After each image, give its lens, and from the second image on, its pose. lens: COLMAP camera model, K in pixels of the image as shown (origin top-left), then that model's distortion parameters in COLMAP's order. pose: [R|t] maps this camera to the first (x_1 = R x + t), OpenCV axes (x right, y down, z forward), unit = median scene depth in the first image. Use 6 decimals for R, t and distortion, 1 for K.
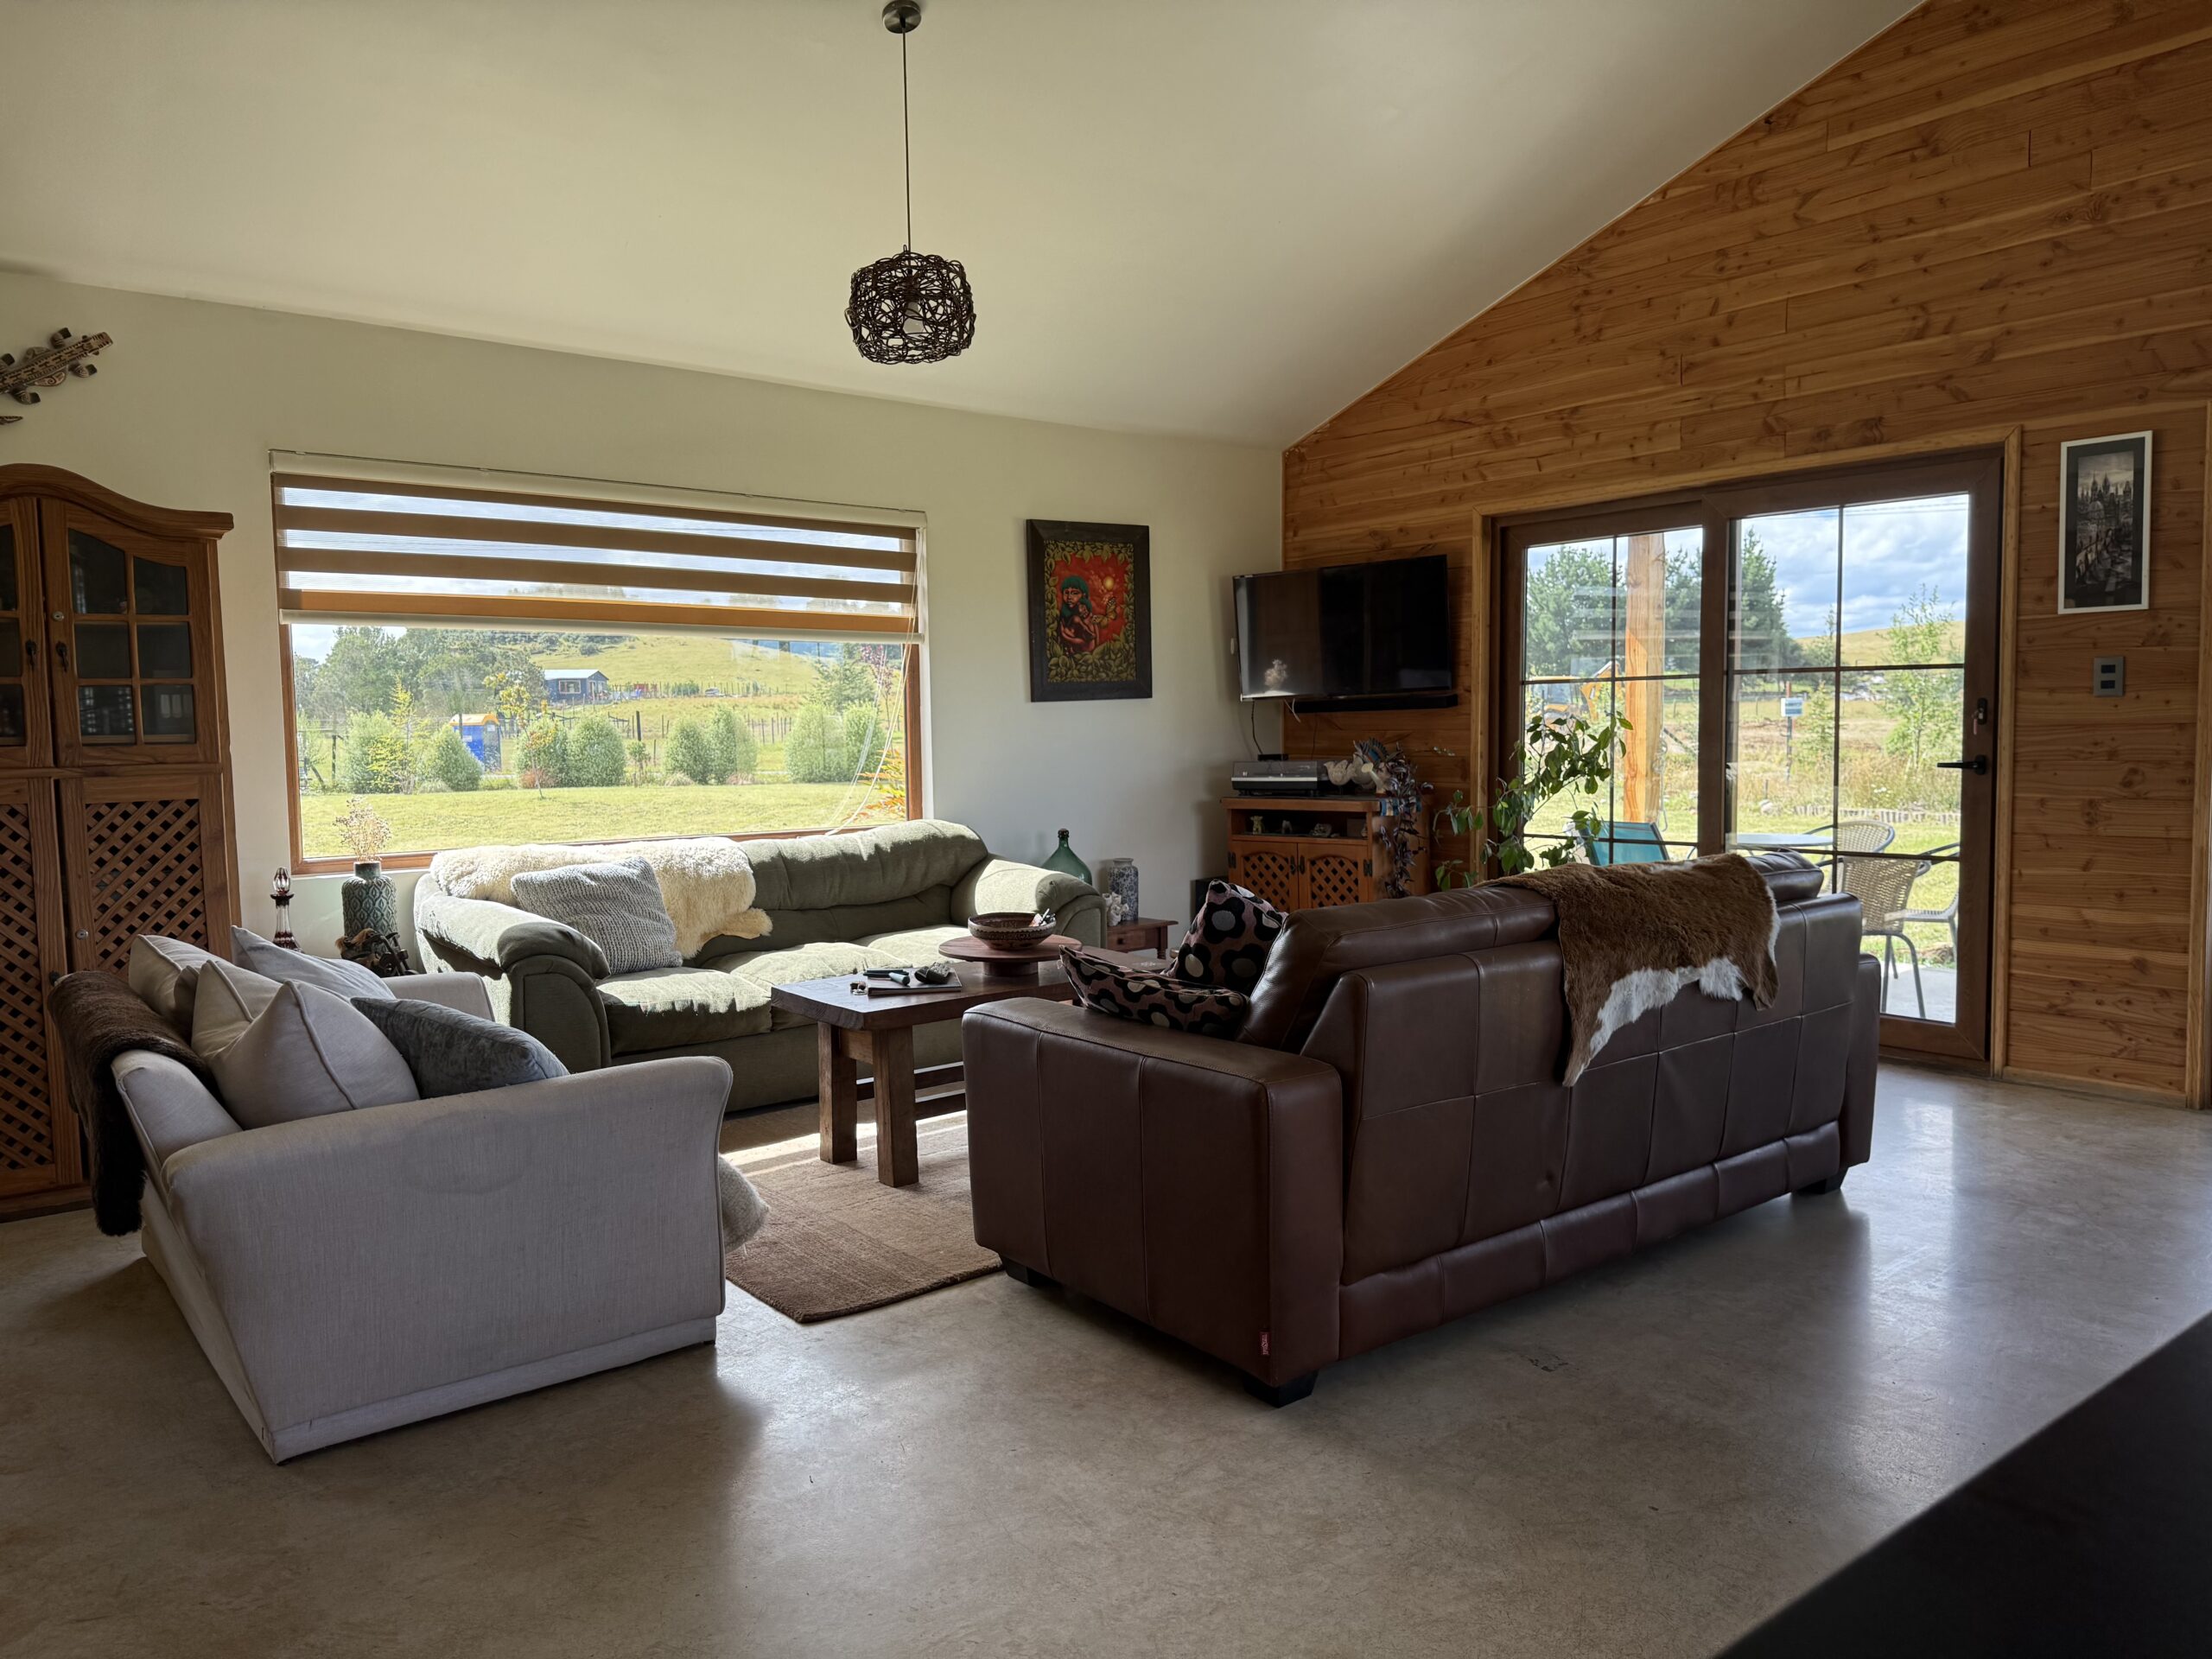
lens RADIAL K [[1535.2, 0, 1058.9], [0, 1535.2, 868.7], [0, 0, 1]] dist [0.033034, -0.039501]
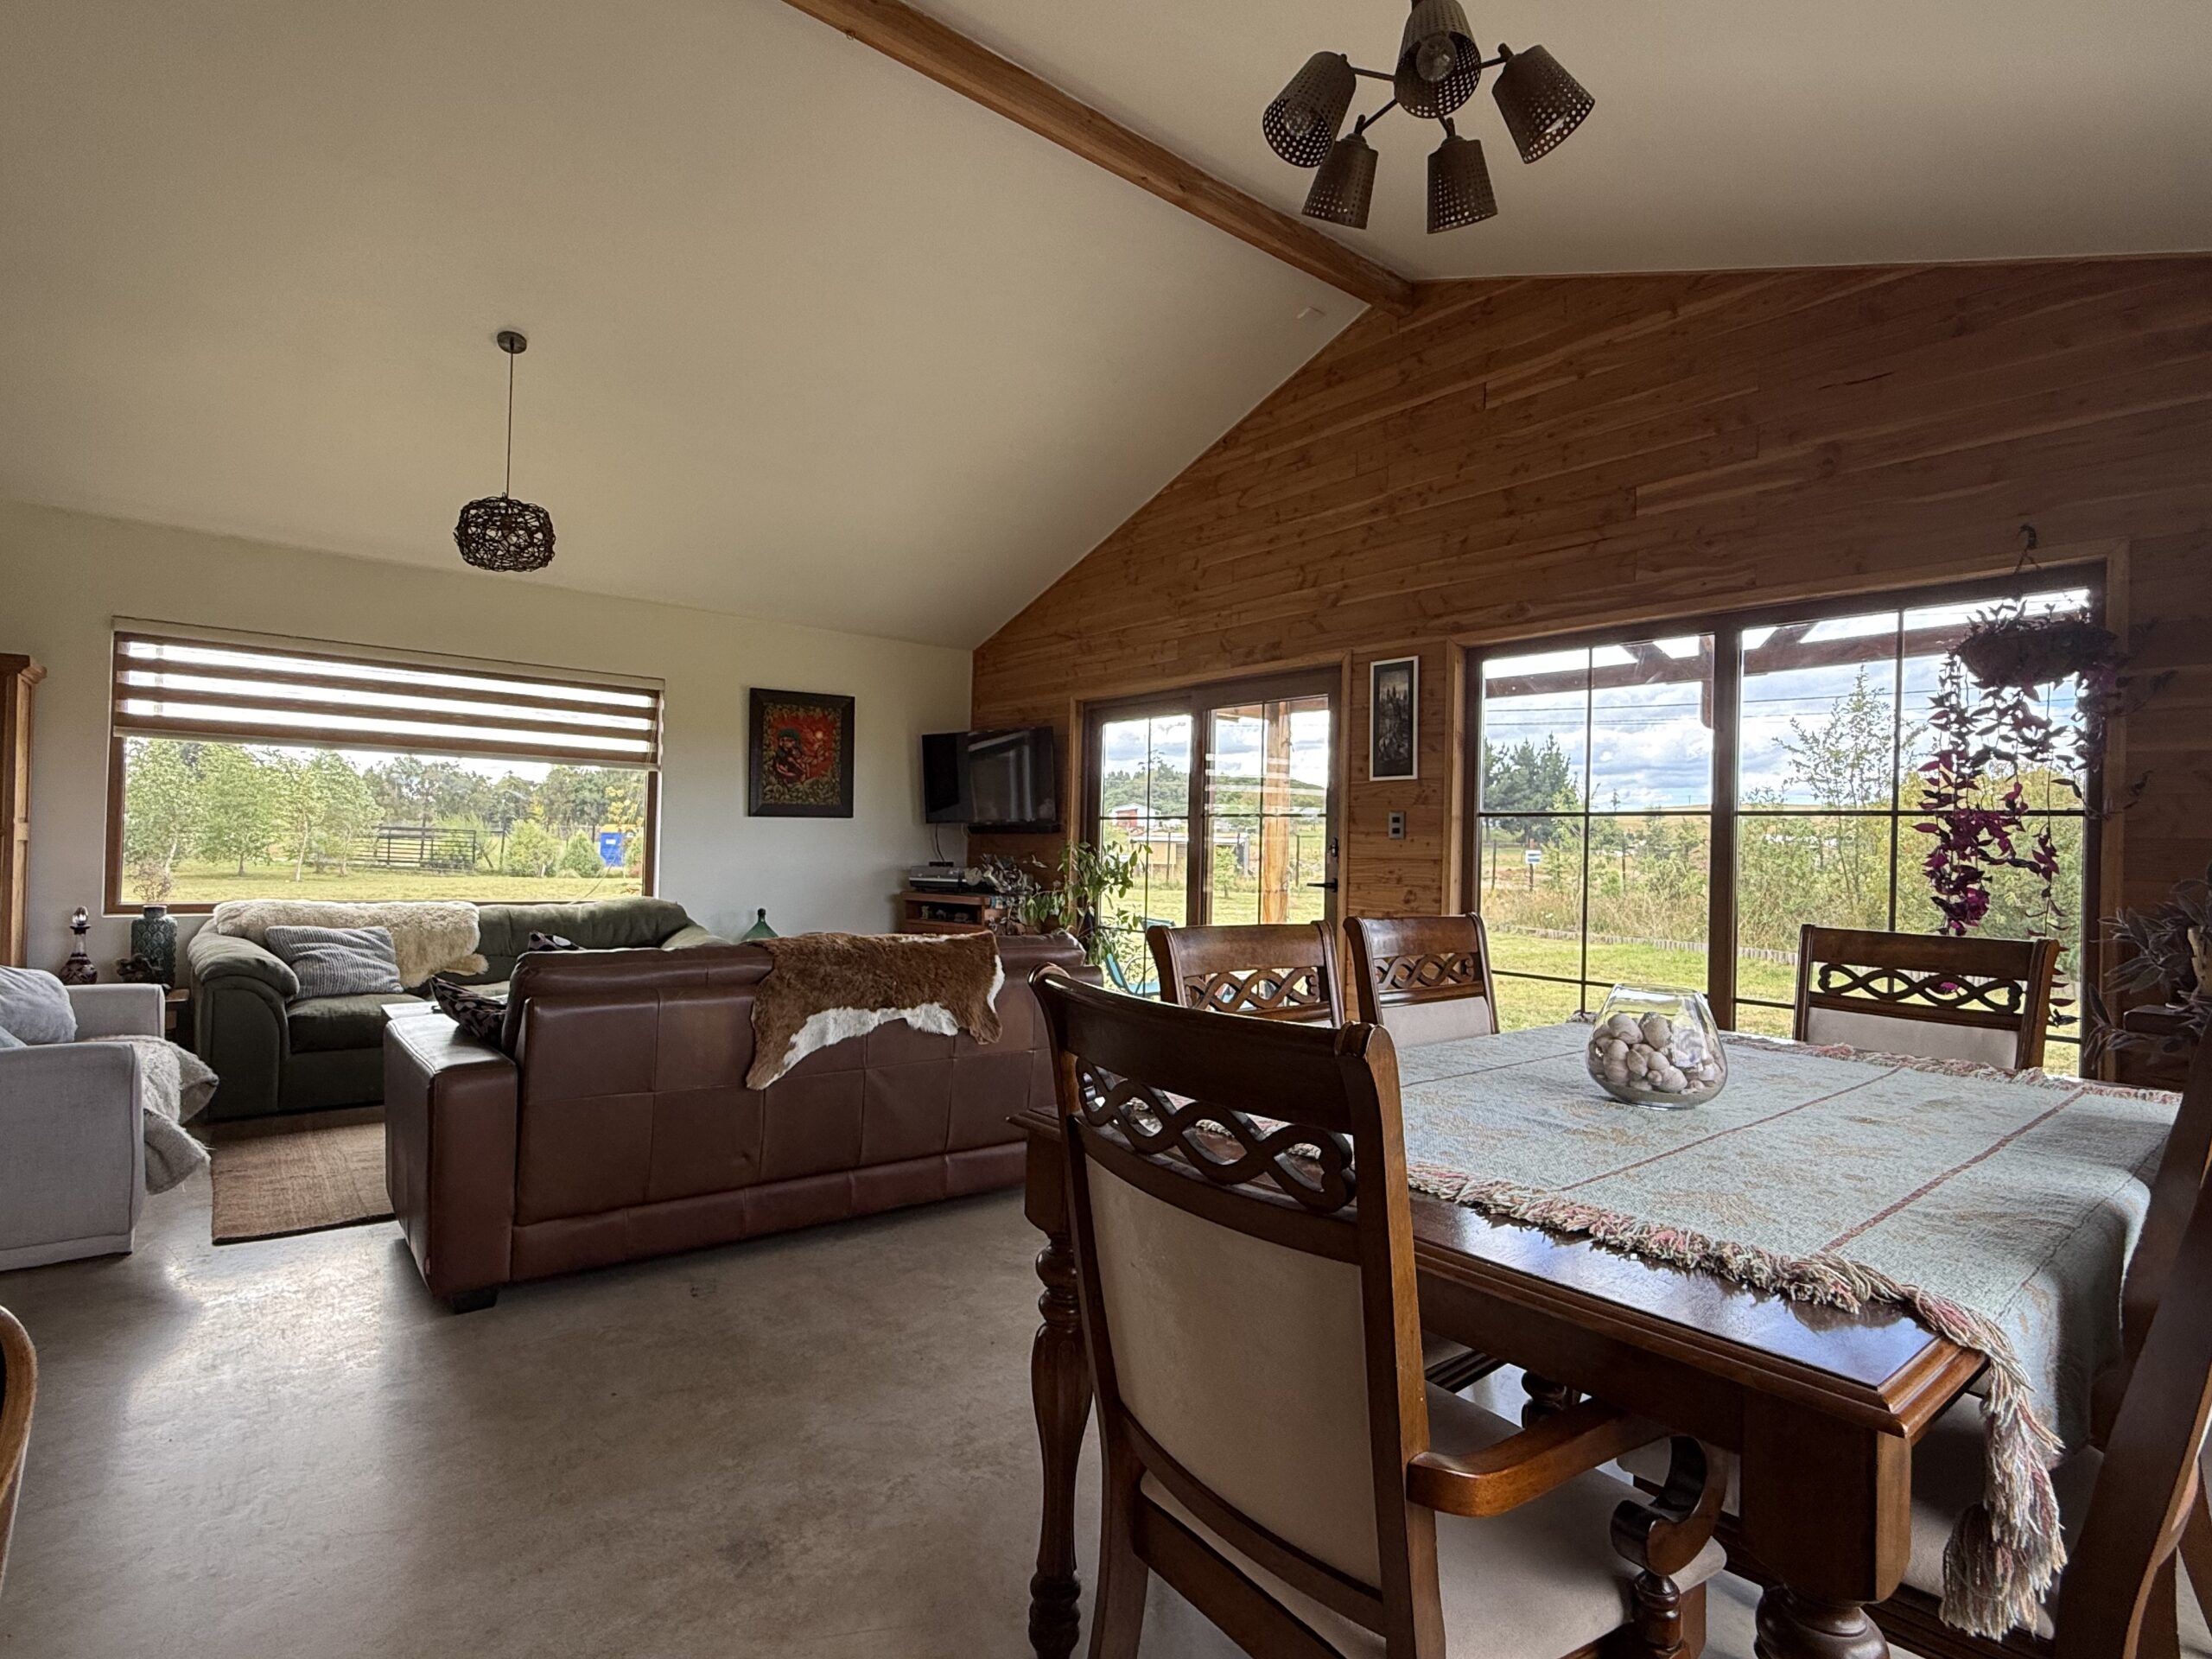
lens RADIAL K [[1119.4, 0, 1116.0], [0, 1119.4, 850.0], [0, 0, 1]] dist [0.002628, -0.002396]
pose [[0.999159, 0.040994, 0.000347, 0.393074], [-0.040776, 0.994669, -0.094712, 0.005413], [-0.004227, 0.094618, 0.995505, -0.017079]]
